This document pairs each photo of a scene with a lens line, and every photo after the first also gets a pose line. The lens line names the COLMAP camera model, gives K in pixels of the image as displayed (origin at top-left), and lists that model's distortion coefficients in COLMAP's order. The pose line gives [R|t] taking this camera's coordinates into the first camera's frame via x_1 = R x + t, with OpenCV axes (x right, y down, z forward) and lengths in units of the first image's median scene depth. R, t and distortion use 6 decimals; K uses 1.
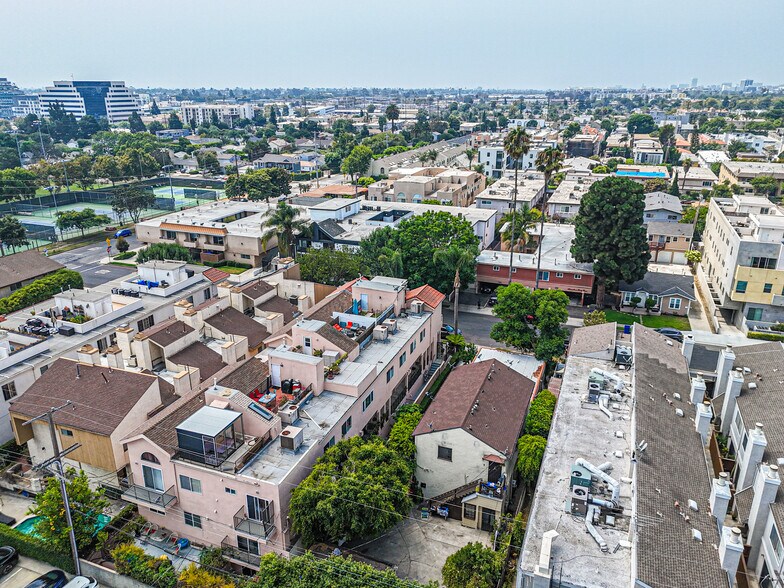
lens RADIAL K [[573.9, 0, 393.8], [0, 573.9, 293.6], [0, 0, 1]] dist [0.069569, -0.077115]
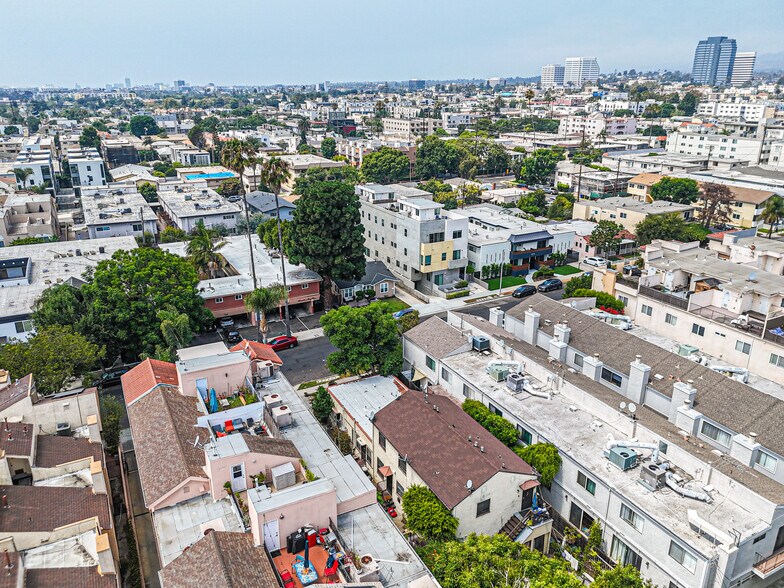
lens RADIAL K [[573.9, 0, 390.9], [0, 573.9, 294.8], [0, 0, 1]] dist [0.069569, -0.077115]
pose [[0.654242, -0.258708, 0.710660, -0.310300], [0.256751, 0.959843, 0.113053, -0.097853], [-0.711369, 0.108499, 0.694393, 0.252172]]
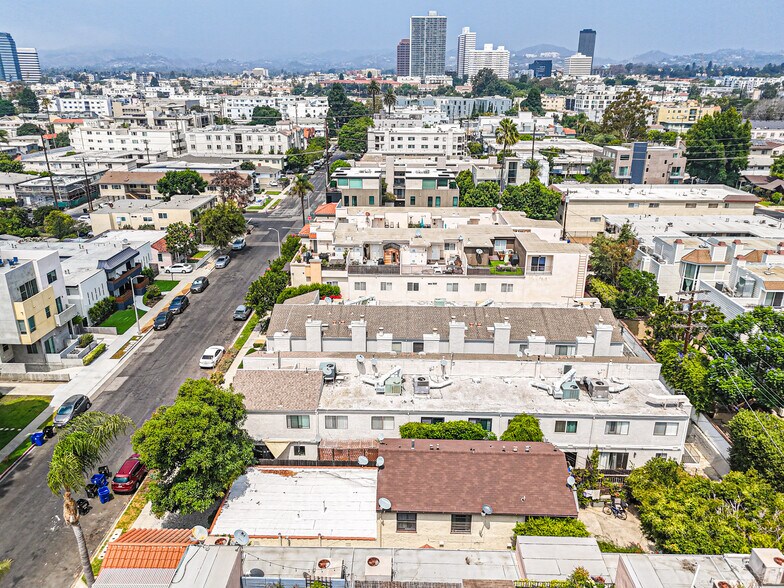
lens RADIAL K [[573.9, 0, 394.5], [0, 573.9, 294.8], [0, 0, 1]] dist [0.069569, -0.077115]
pose [[-0.345743, -0.323454, 0.880817, -0.273041], [0.312218, 0.845563, 0.433061, -0.241845], [-0.884862, 0.424736, -0.191360, 0.708871]]
